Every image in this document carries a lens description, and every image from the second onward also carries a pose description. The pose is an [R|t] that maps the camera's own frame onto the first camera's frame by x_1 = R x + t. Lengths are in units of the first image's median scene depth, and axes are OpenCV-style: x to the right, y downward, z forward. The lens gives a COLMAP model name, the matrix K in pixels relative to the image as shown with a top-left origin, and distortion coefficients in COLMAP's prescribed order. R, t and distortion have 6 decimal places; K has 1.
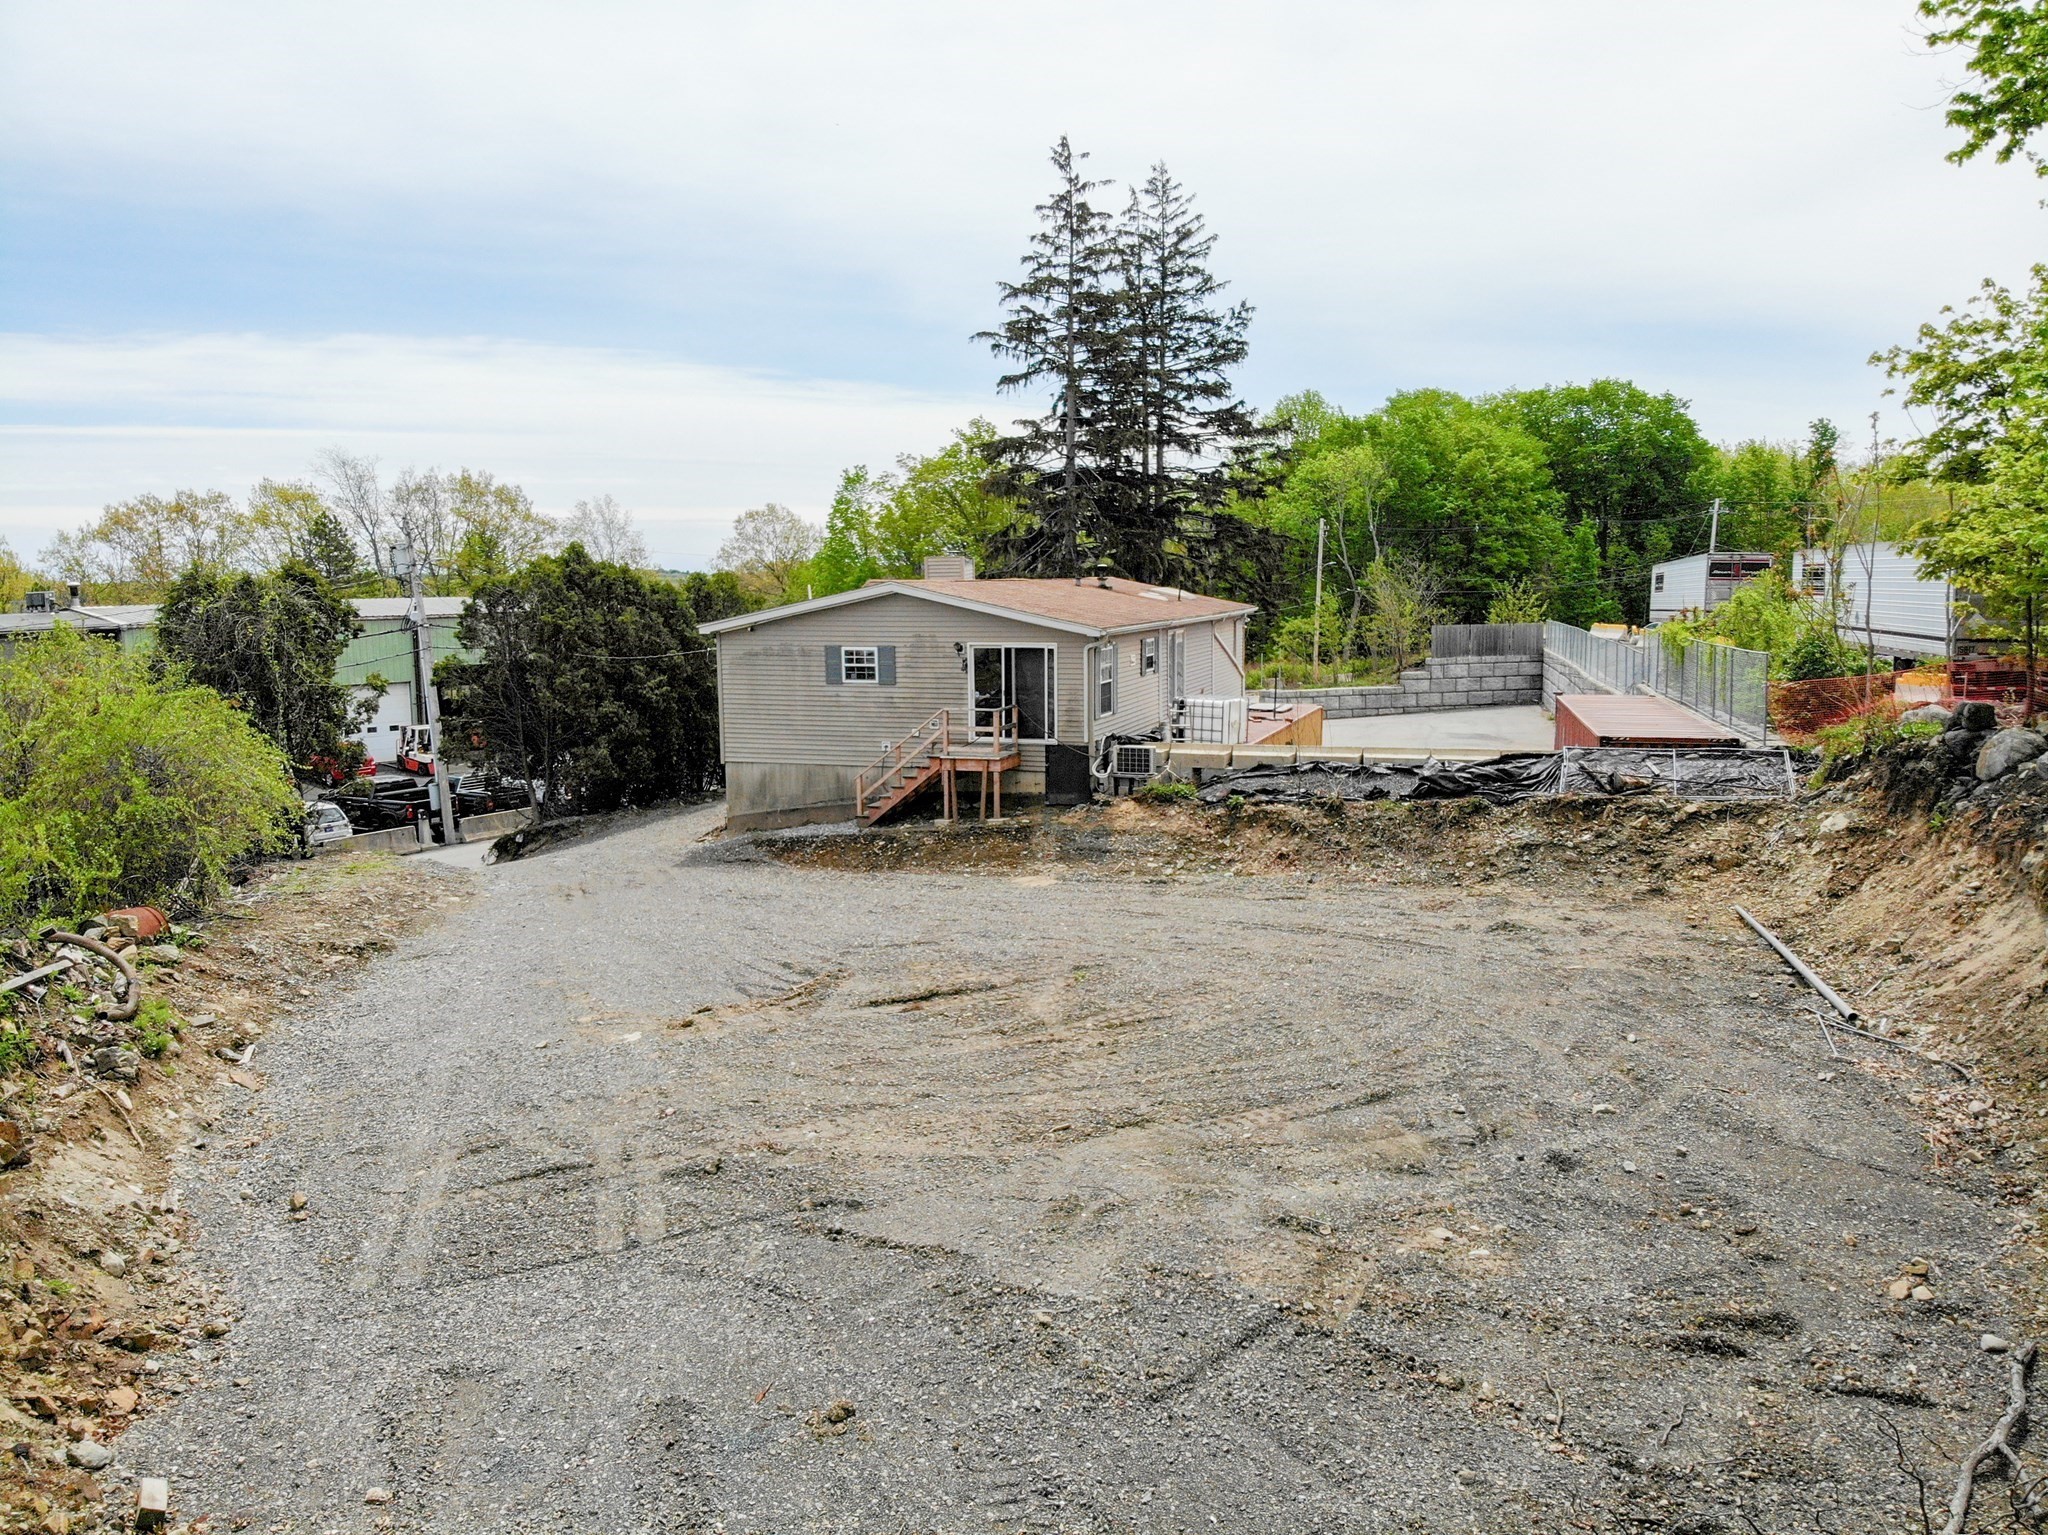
lens RADIAL K [[1497.2, 0, 1033.9], [0, 1497.2, 770.3], [0, 0, 1]] dist [0.118046, -0.326648]
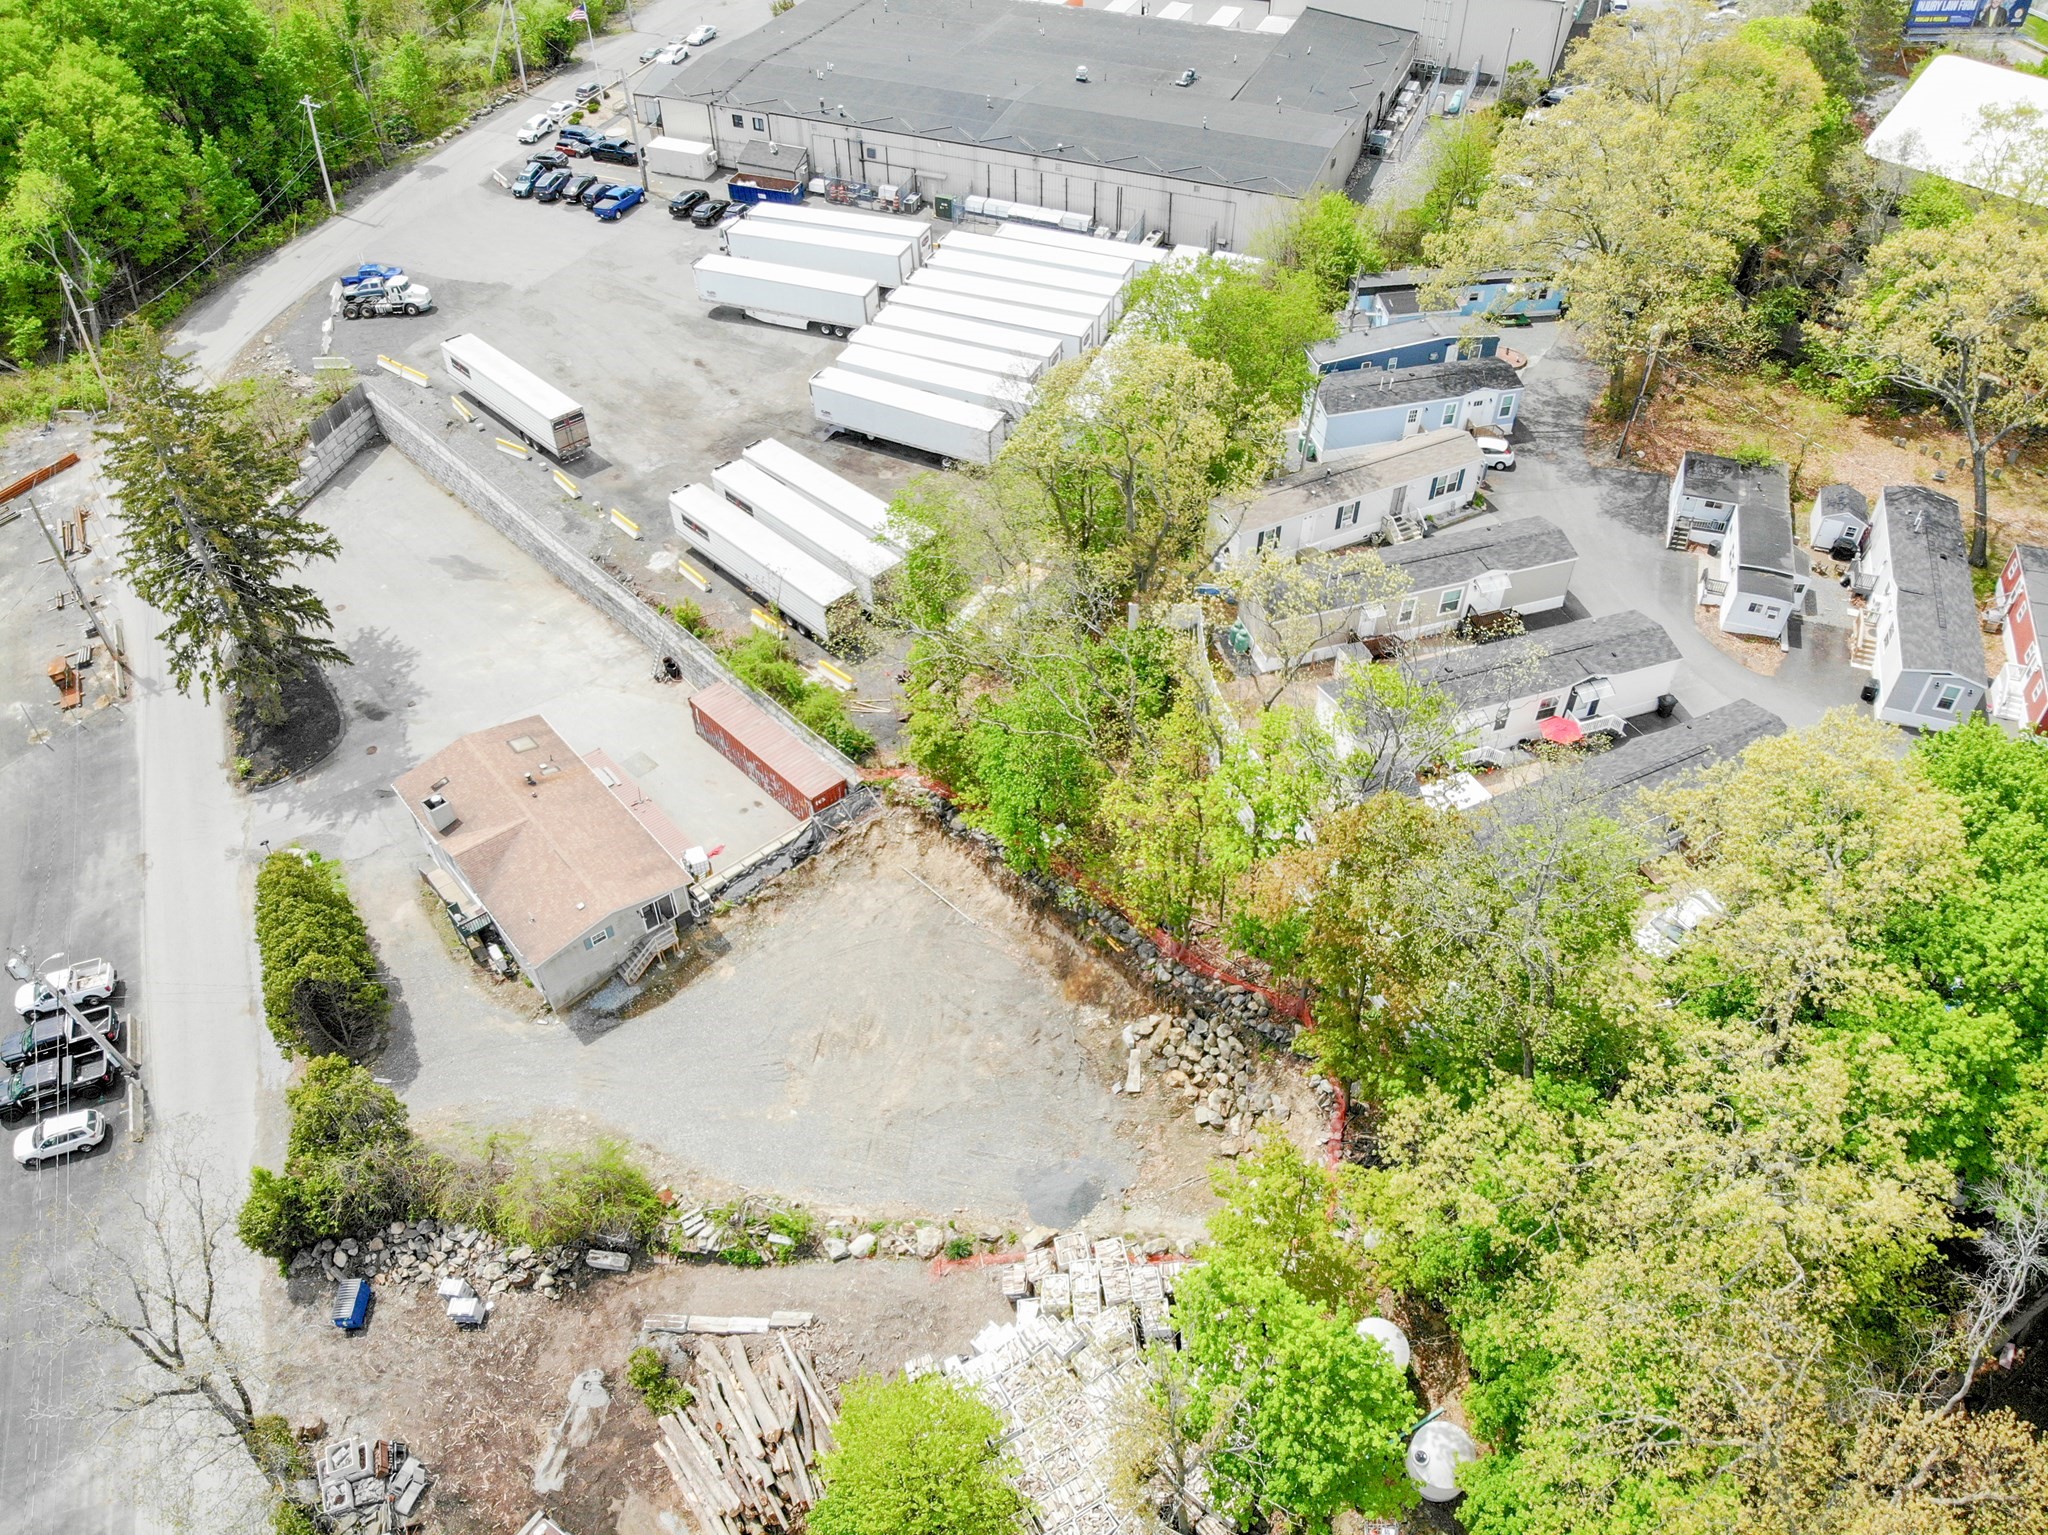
lens RADIAL K [[1512.7, 0, 1036.6], [0, 1512.7, 763.3], [0, 0, 1]] dist [0.043011, -0.160914]
pose [[0.526214, -0.579640, 0.622187, -0.382011], [0.107311, 0.771098, 0.627609, -0.603333], [-0.843554, -0.263489, 0.467964, -0.242265]]
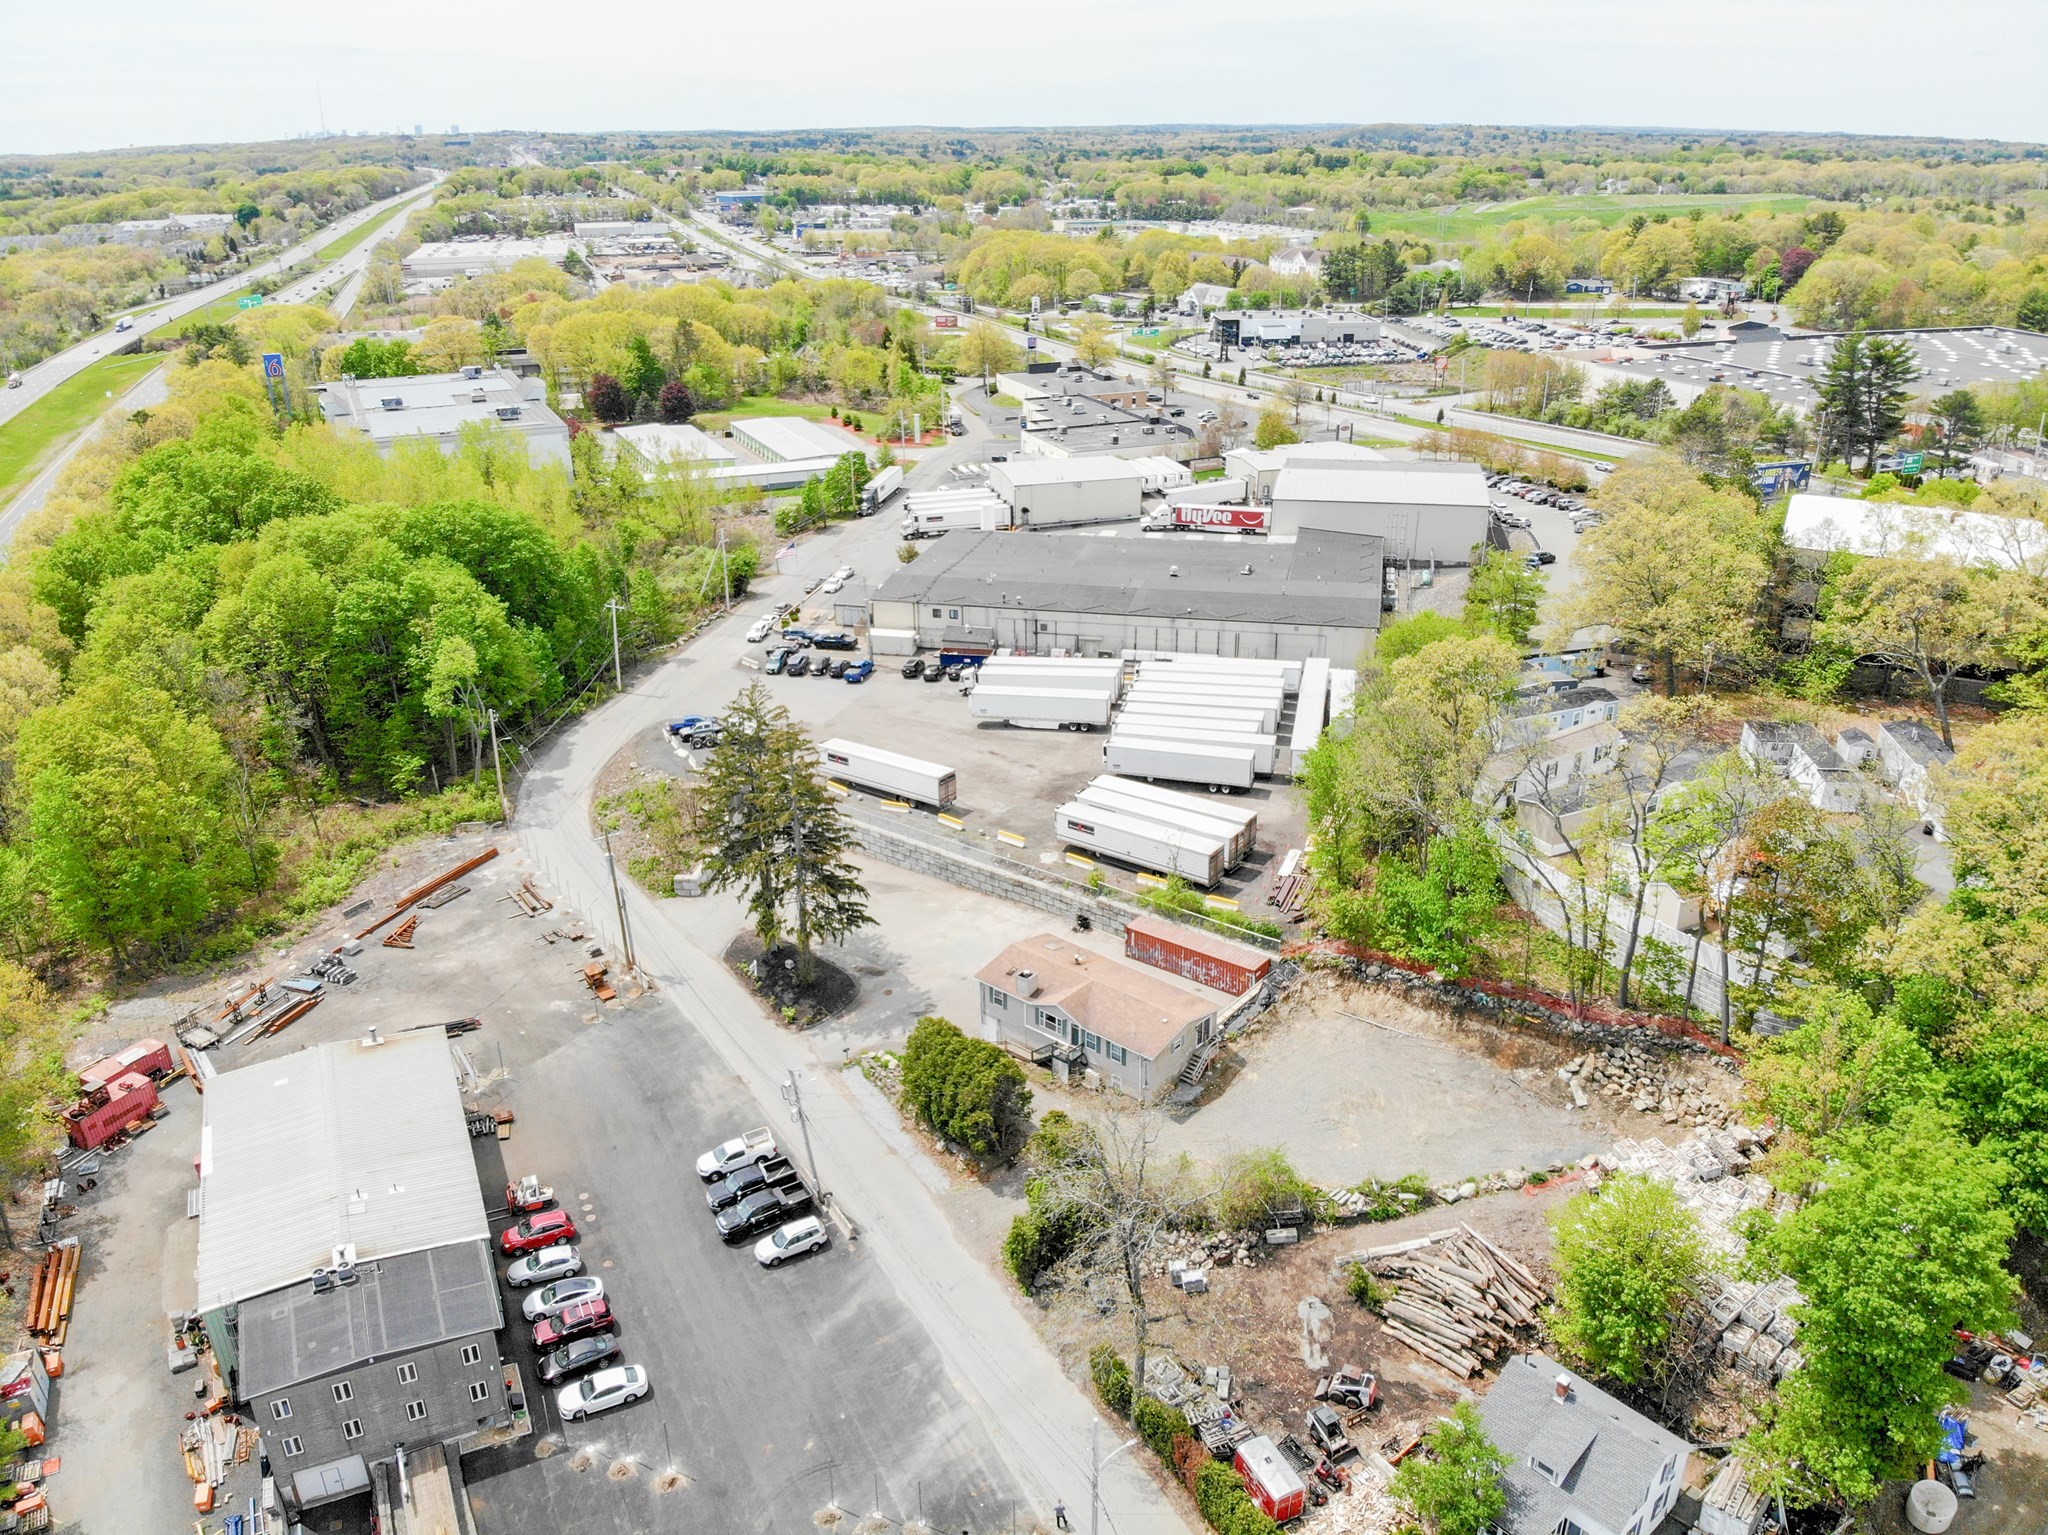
lens RADIAL K [[1500.3, 0, 1030.0], [0, 1500.3, 754.0], [0, 0, 1]] dist [0.078534, -0.223849]
pose [[0.388863, -0.341983, 0.855473, -1.015753], [0.126888, 0.939585, 0.317929, -0.625766], [-0.912516, -0.015082, 0.408763, -0.034496]]
